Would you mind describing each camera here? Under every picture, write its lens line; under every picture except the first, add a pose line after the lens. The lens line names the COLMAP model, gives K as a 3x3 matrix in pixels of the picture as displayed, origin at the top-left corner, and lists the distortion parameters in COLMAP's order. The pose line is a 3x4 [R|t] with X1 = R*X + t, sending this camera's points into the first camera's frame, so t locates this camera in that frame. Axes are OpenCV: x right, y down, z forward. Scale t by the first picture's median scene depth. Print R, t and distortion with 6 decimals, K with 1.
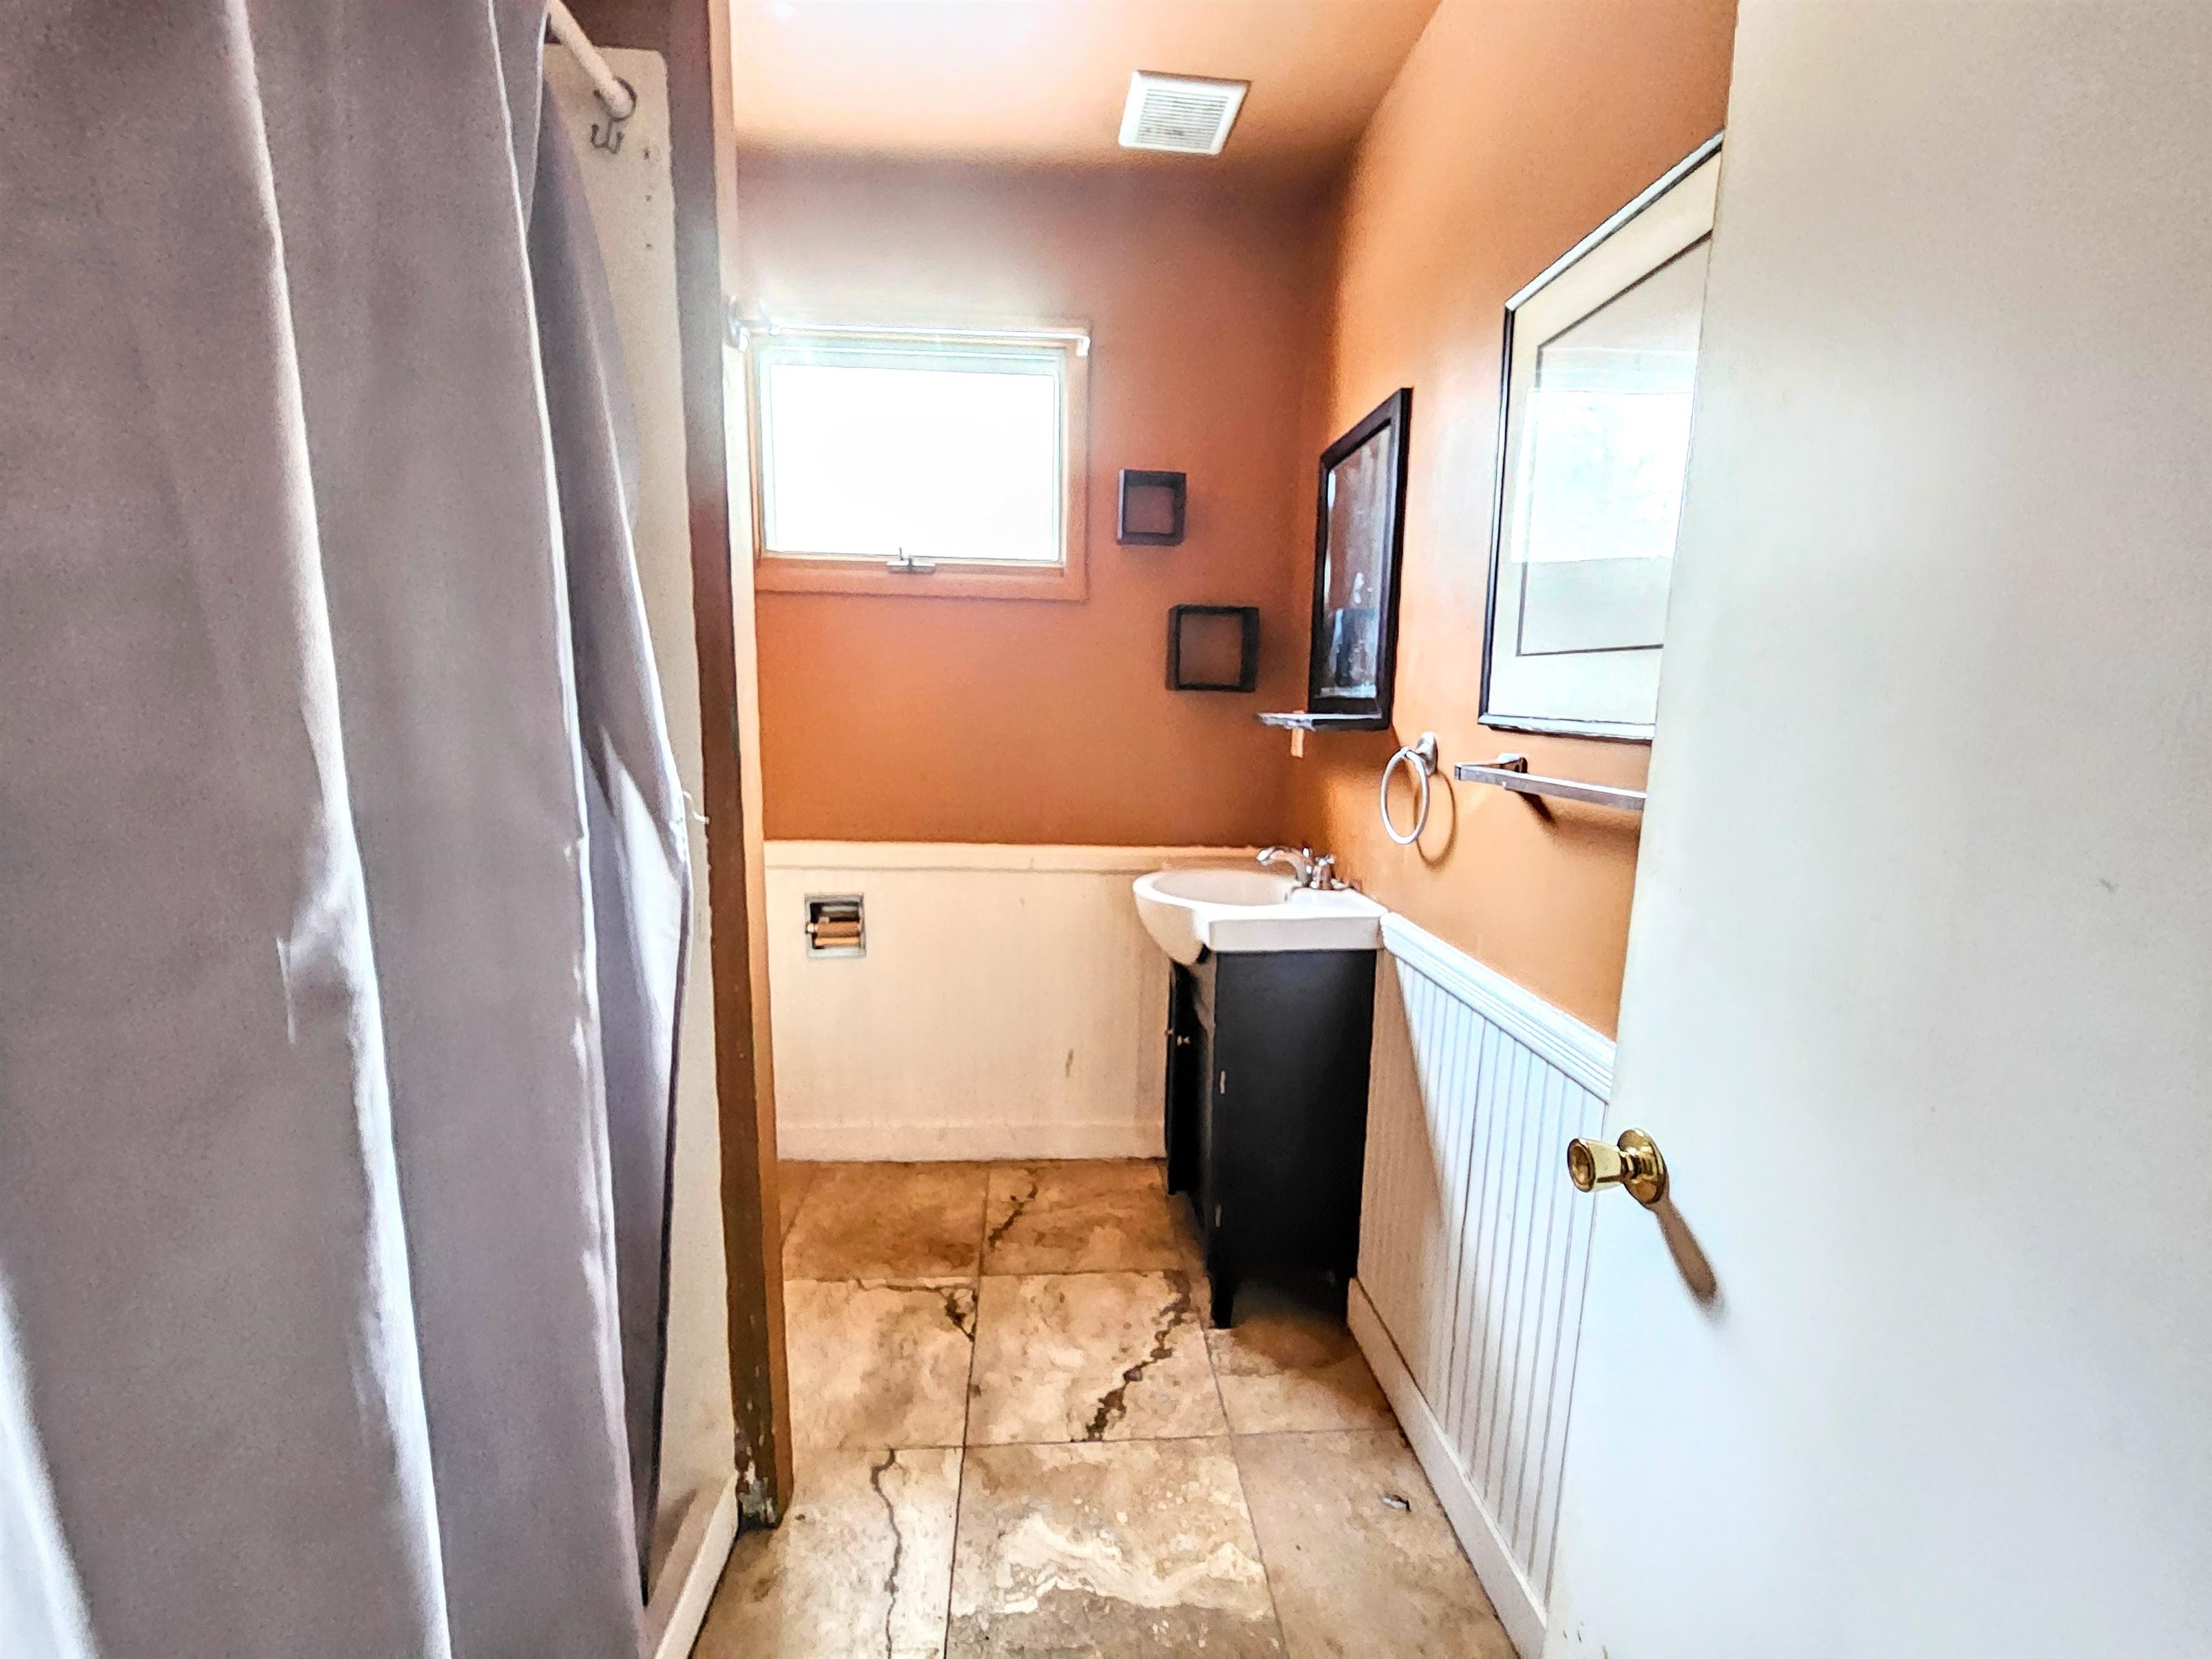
lens RADIAL K [[896.0, 0, 1102.3], [0, 896.0, 839.0], [0, 0, 1]] dist [-0.002070, -0.000112]
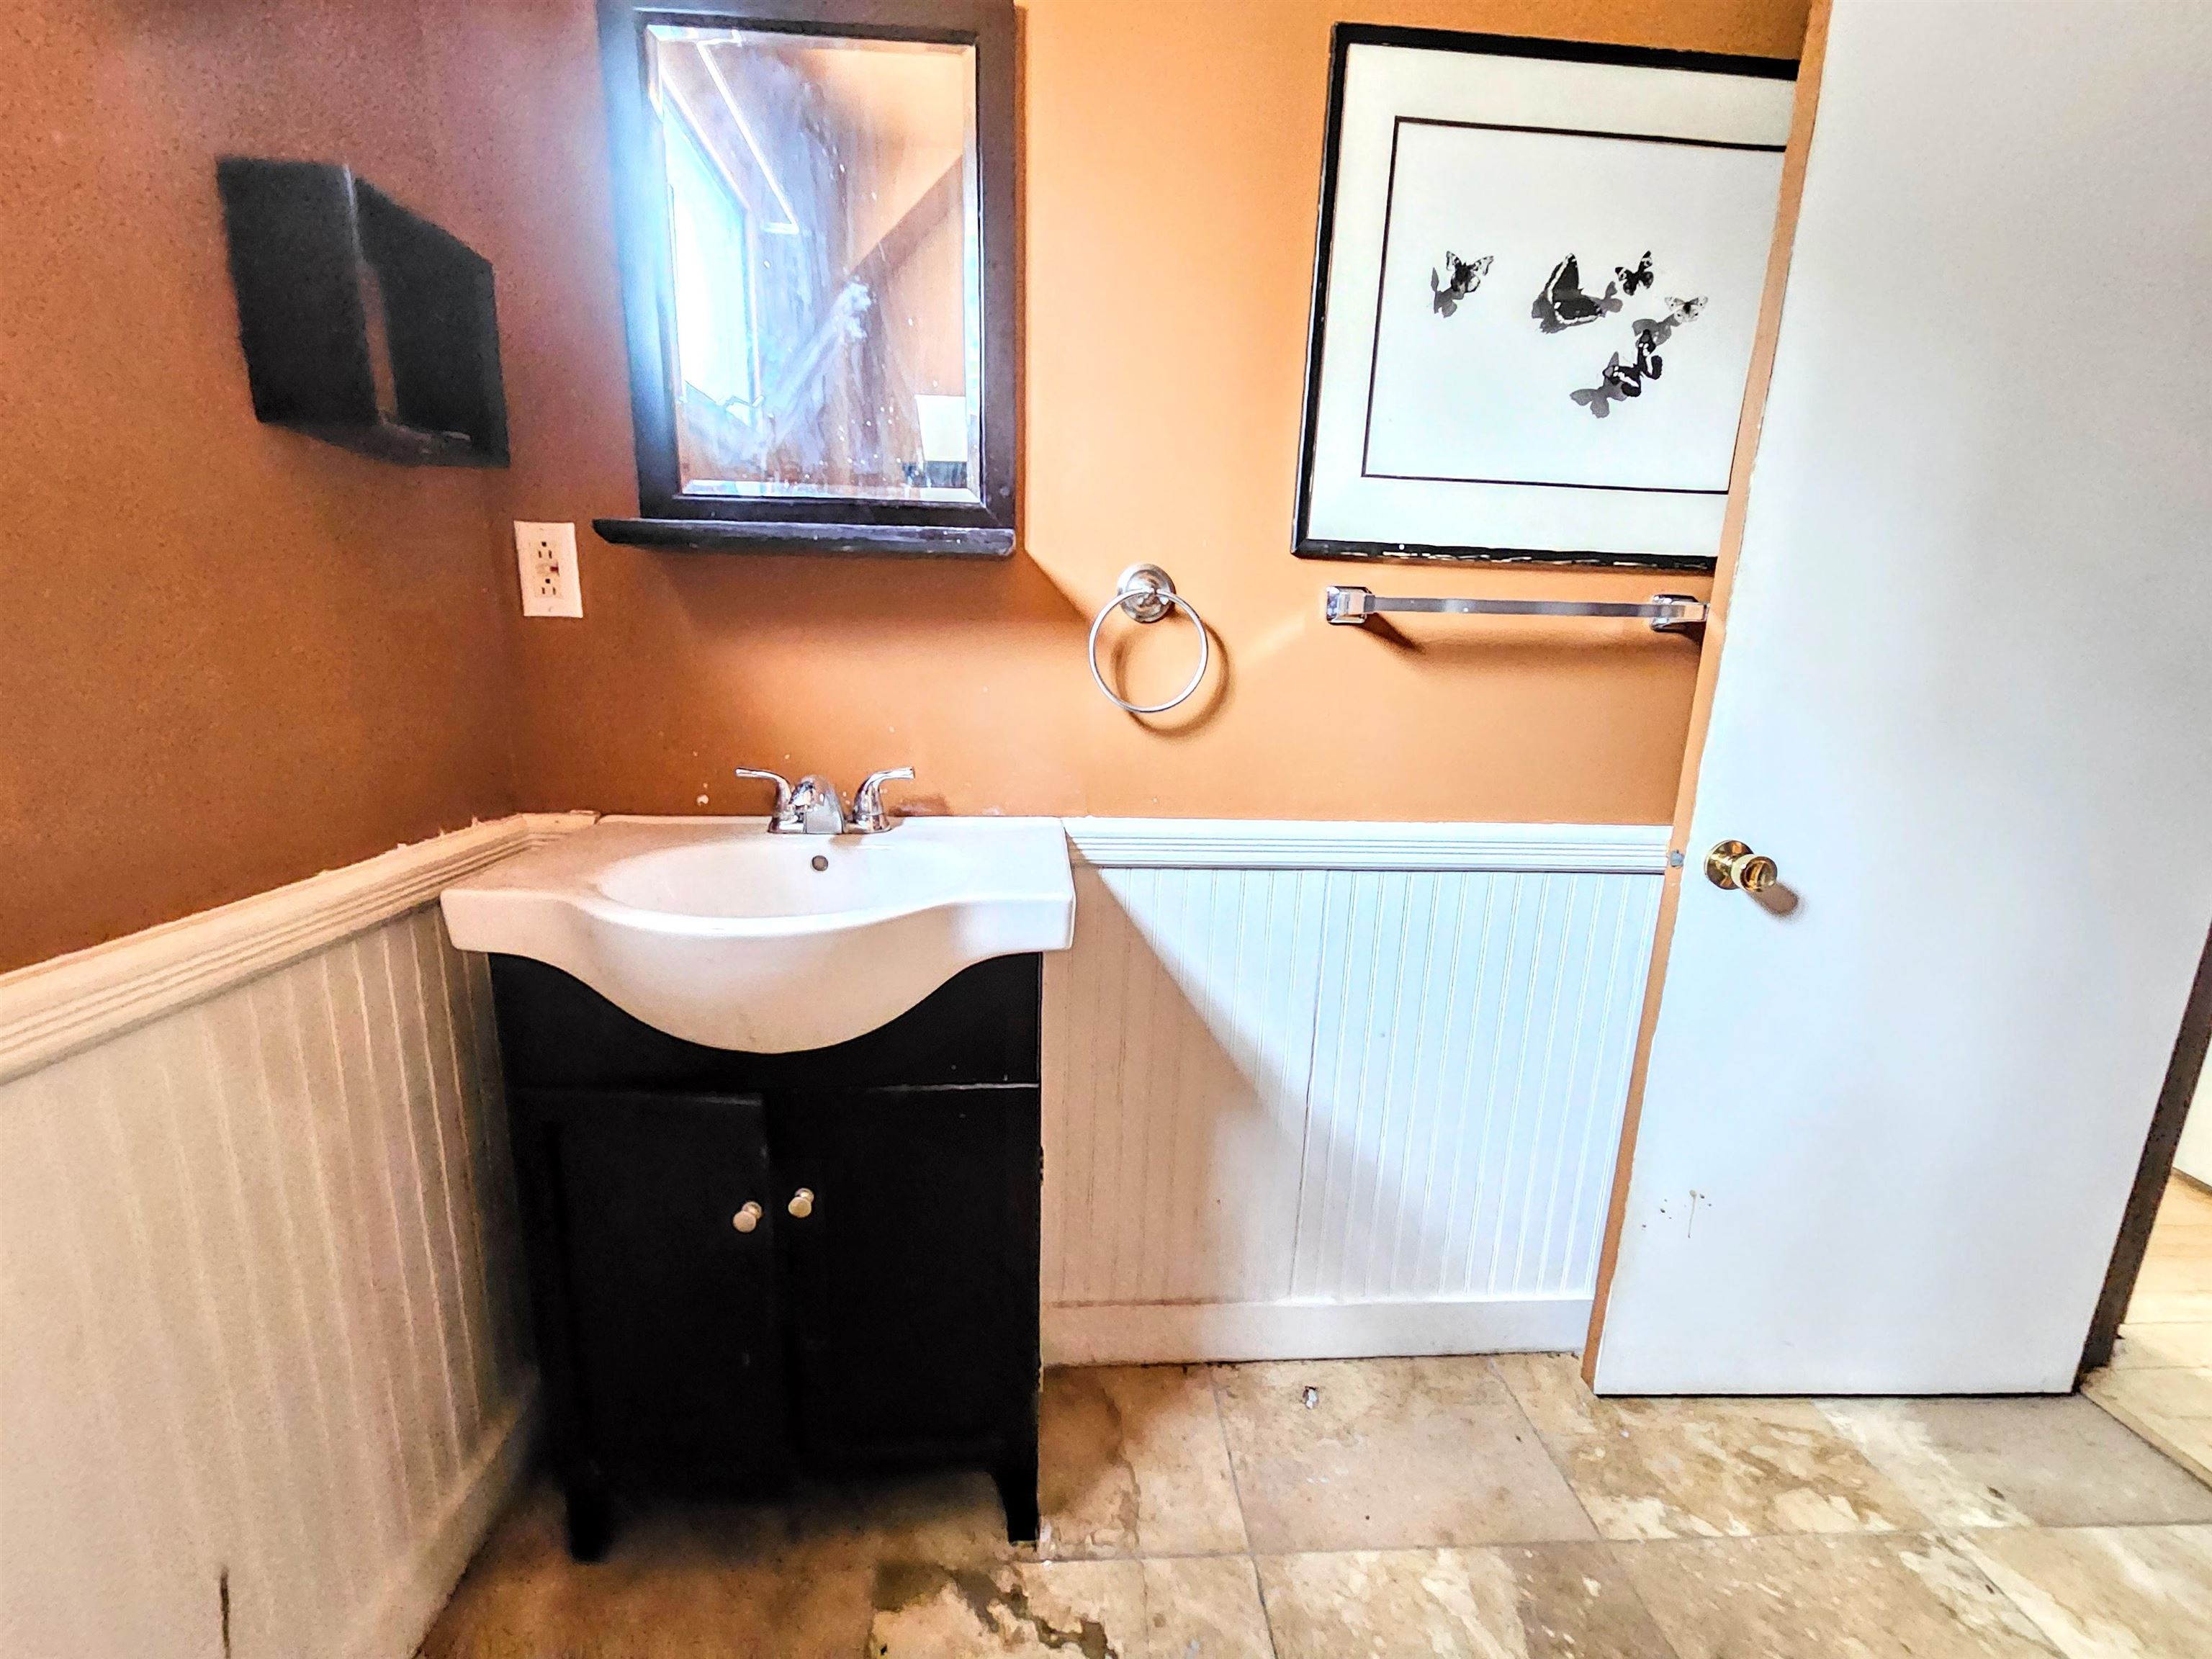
lens RADIAL K [[896.0, 0, 1097.8], [0, 896.0, 838.2], [0, 0, 1]] dist [-0.002070, -0.000112]
pose [[0.019316, -0.218693, 0.975602, -0.432569], [0.131524, 0.967861, 0.214354, -0.059033], [-0.991125, 0.124174, 0.047459, 1.011055]]
